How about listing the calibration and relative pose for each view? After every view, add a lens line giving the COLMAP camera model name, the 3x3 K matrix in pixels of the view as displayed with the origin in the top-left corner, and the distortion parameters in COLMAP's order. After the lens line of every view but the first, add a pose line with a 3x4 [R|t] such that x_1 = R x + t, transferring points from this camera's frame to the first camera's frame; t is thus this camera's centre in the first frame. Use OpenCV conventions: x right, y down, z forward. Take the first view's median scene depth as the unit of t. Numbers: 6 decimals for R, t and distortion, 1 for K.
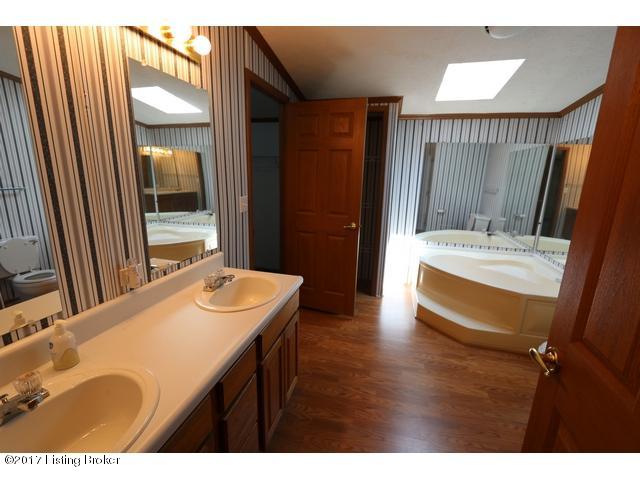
lens RADIAL K [[291.8, 0, 316.9], [0, 291.8, 242.1], [0, 0, 1]] dist [-0.014502, 0.000298]
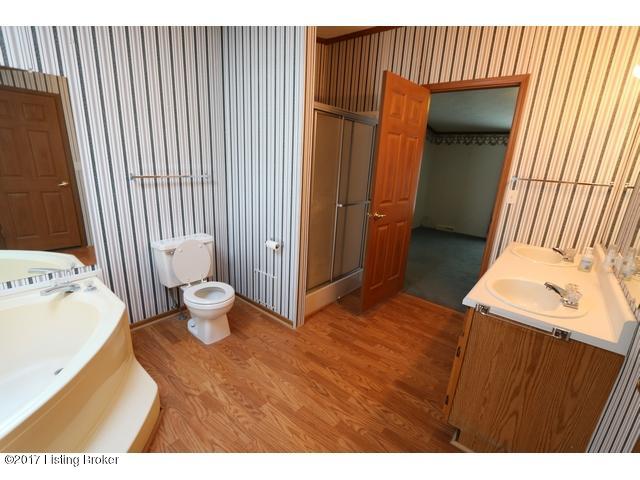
lens RADIAL K [[291.8, 0, 316.9], [0, 291.8, 242.1], [0, 0, 1]] dist [-0.014502, 0.000298]
pose [[-0.896899, -0.188869, 0.399875, 0.020105], [0.028177, 0.877972, 0.477882, -0.362754], [-0.441336, 0.439879, -0.782131, 1.559425]]
